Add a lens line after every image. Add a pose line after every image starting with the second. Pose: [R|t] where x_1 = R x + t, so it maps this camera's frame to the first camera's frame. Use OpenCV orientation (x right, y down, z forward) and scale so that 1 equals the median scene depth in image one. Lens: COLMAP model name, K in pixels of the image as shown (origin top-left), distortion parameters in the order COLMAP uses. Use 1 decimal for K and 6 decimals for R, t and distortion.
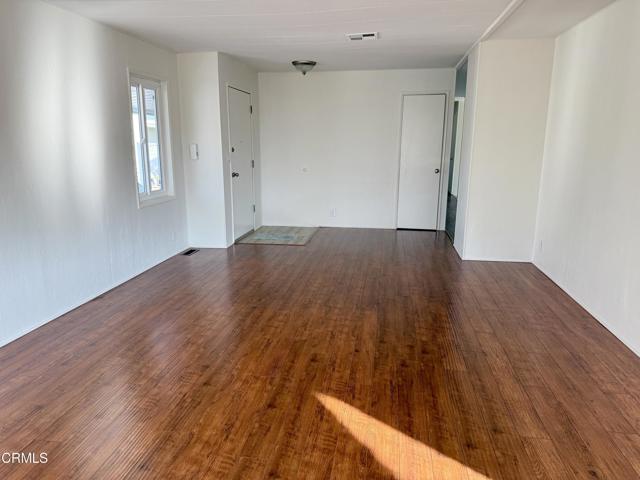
lens RADIAL K [[449.4, 0, 320.2], [0, 449.4, 251.5], [0, 0, 1]] dist [-0.004029, -0.004975]
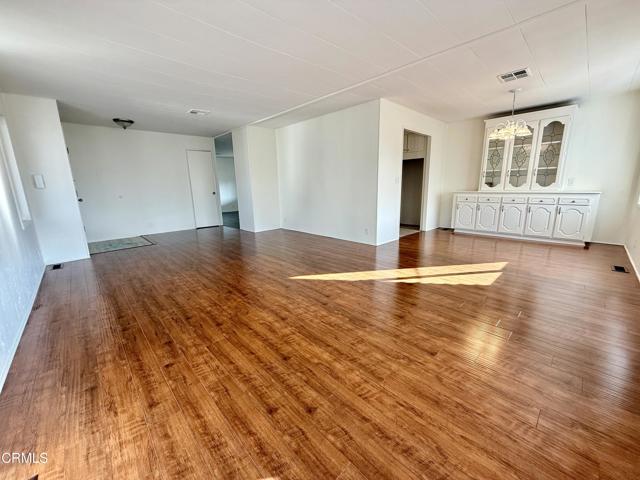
lens RADIAL K [[256.8, 0, 320.0], [0, 256.8, 240.0], [0, 0, 1]] dist [0.001087, 0.000015]
pose [[0.610350, -0.182809, 0.770749, -0.465436], [0.213759, 0.974919, 0.061960, 0.048044], [-0.762745, 0.126937, 0.634119, 0.057025]]
